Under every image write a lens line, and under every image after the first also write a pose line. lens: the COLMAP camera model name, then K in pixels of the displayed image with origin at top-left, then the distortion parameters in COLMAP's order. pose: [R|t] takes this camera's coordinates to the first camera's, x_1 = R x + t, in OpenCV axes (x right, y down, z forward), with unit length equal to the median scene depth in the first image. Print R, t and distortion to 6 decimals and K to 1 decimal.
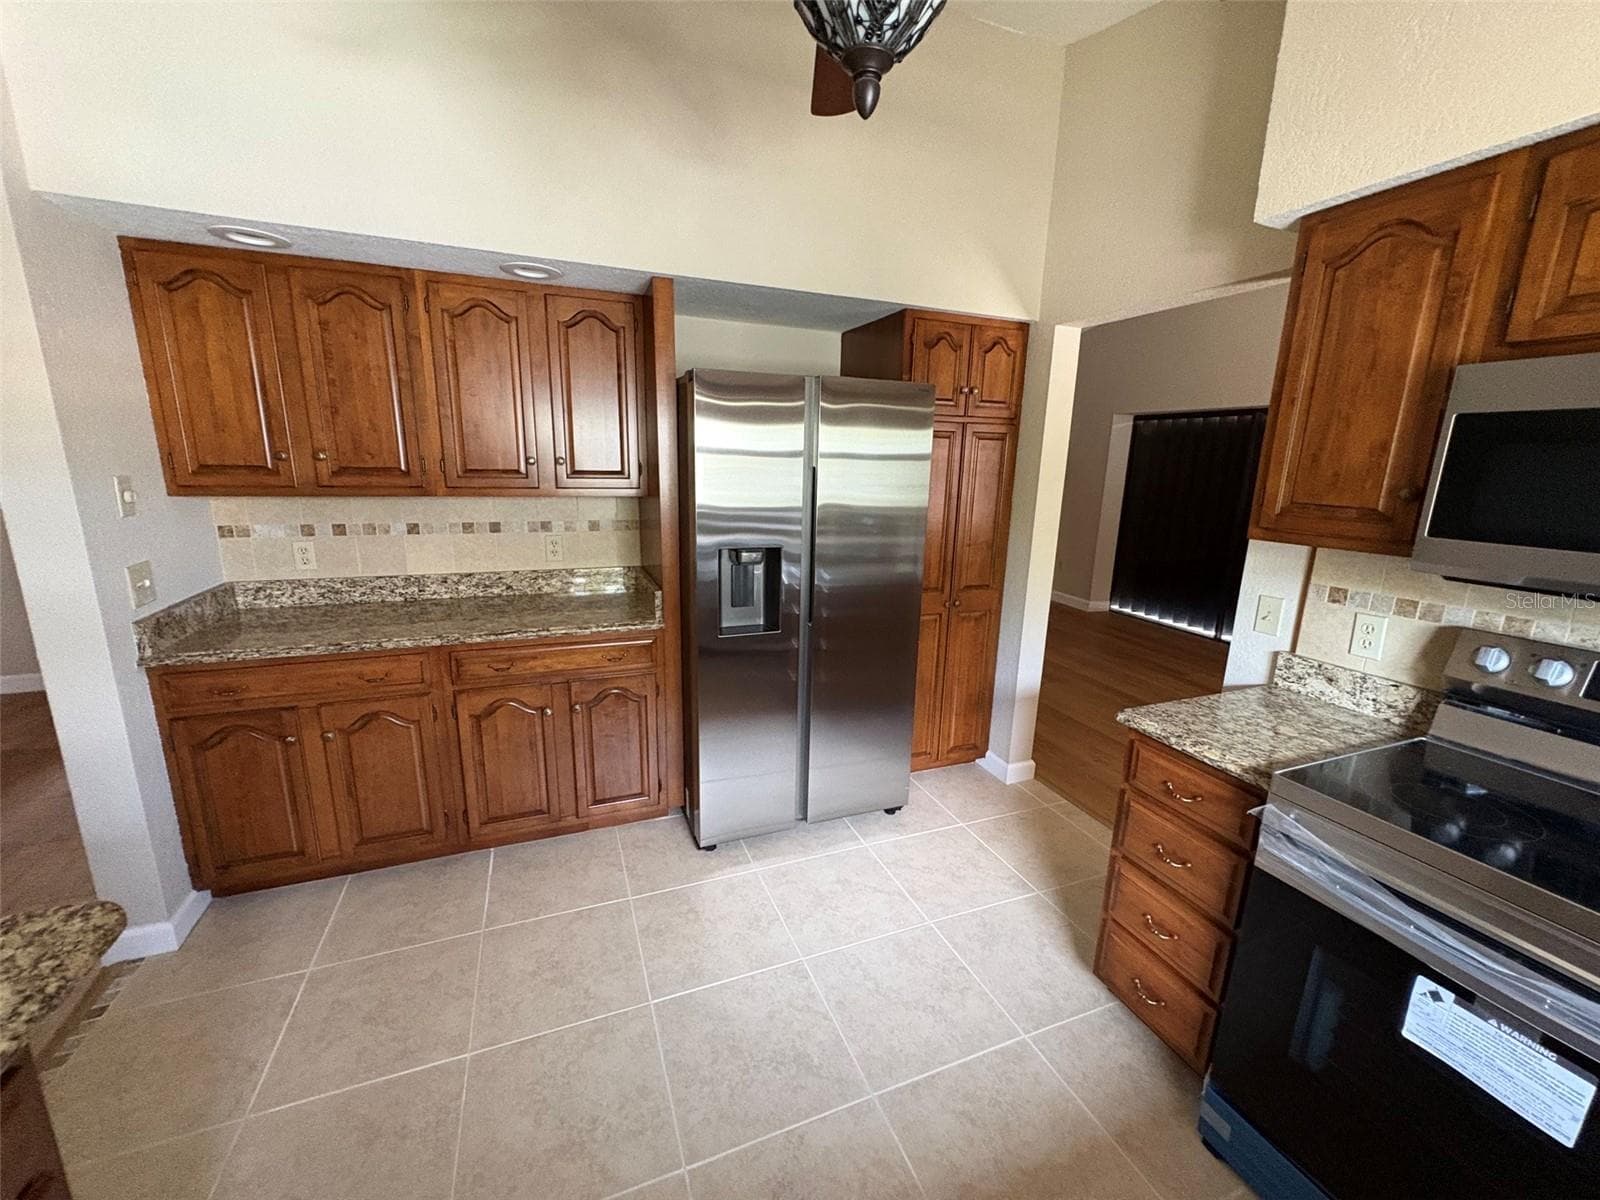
lens RADIAL K [[641.1, 0, 798.7], [0, 641.1, 602.1], [0, 0, 1]] dist [-0.003554, 0.000189]
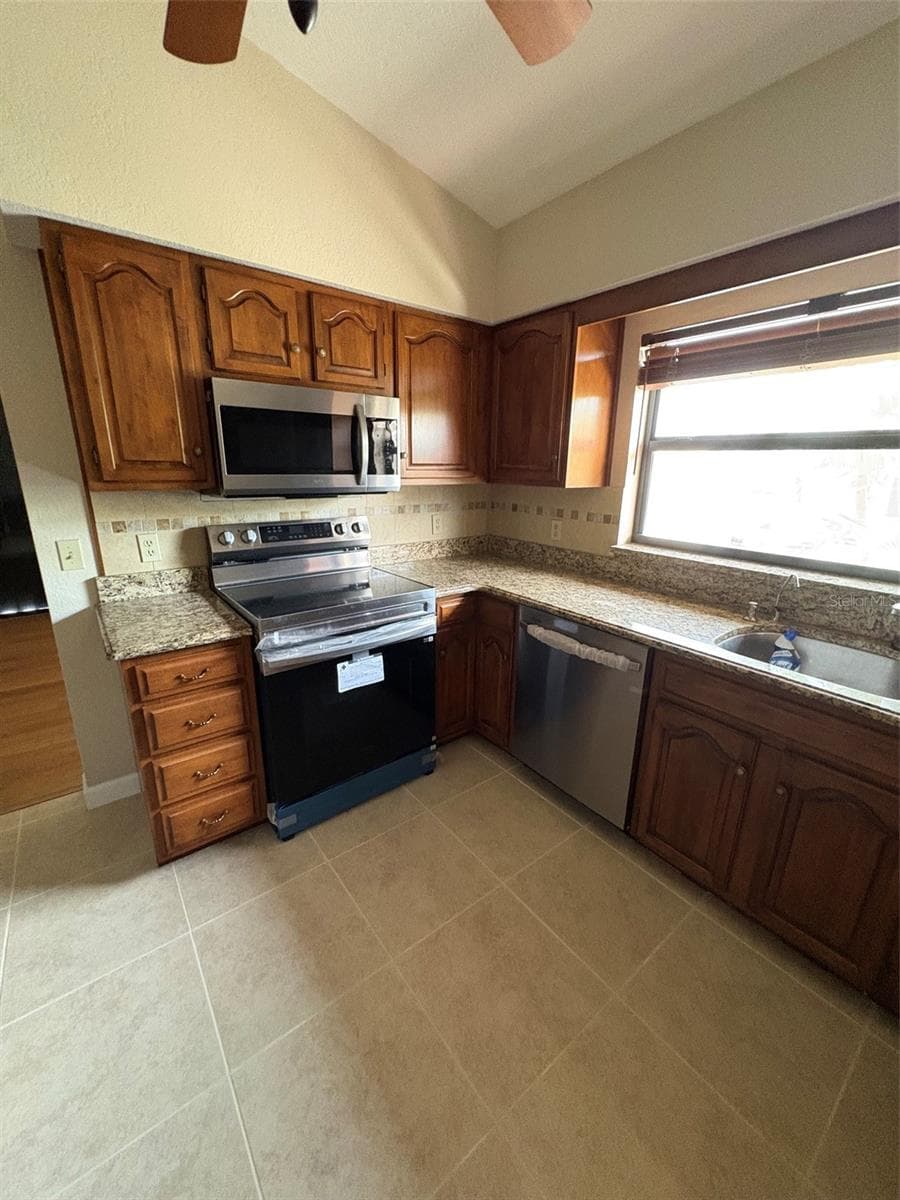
lens RADIAL K [[480.8, 0, 448.8], [0, 480.8, 602.5], [0, 0, 1]] dist [-0.003554, 0.000189]
pose [[-0.288832, -0.293283, 0.911351, -0.471251], [0.187181, 0.916252, 0.354183, -0.113157], [-0.938903, 0.272887, -0.209746, 0.664524]]
